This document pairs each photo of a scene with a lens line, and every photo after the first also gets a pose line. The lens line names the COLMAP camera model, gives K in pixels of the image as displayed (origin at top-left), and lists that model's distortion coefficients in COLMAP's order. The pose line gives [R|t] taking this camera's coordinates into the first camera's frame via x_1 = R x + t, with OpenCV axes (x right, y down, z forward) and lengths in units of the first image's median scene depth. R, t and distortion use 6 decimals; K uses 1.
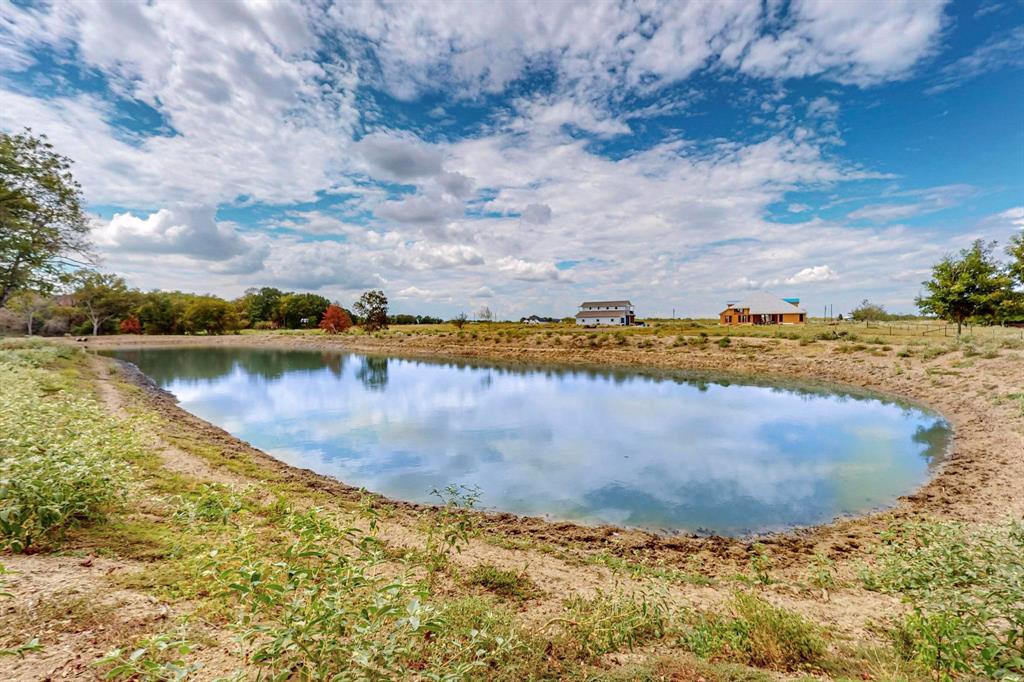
lens RADIAL K [[494.3, 0, 512.0], [0, 494.3, 341.0], [0, 0, 1]] dist [0.001177, 0.000245]
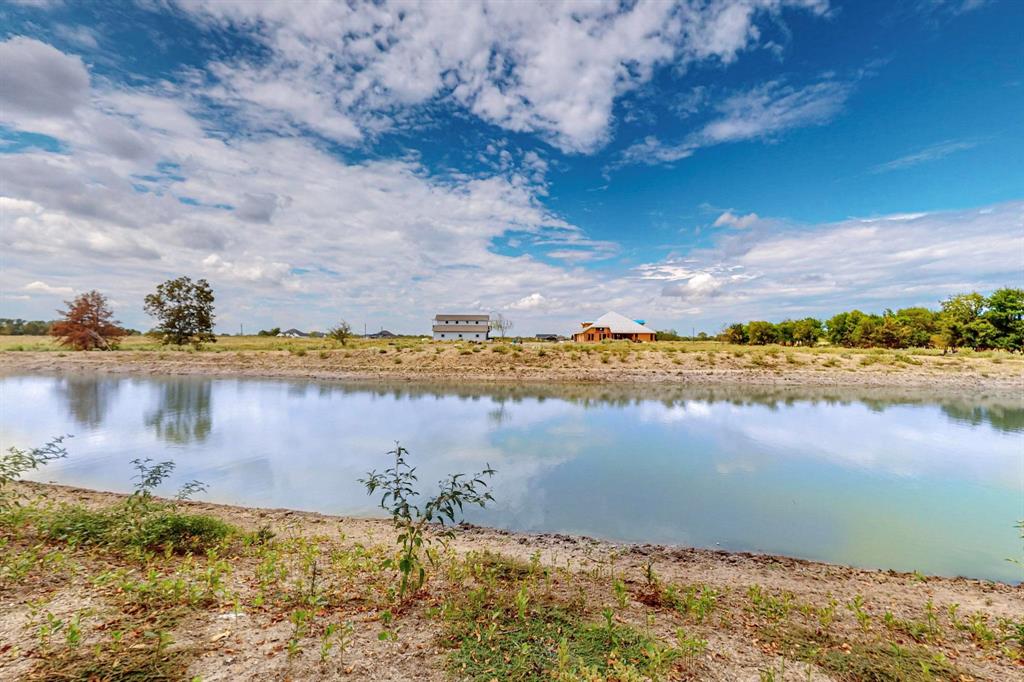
lens RADIAL K [[494.3, 0, 512.0], [0, 494.3, 341.0], [0, 0, 1]] dist [0.001177, 0.000245]
pose [[0.783625, 0.009407, 0.621163, -0.130690], [0.018173, 0.999110, -0.038057, 0.001071], [-0.620969, 0.041111, 0.782756, 0.113817]]
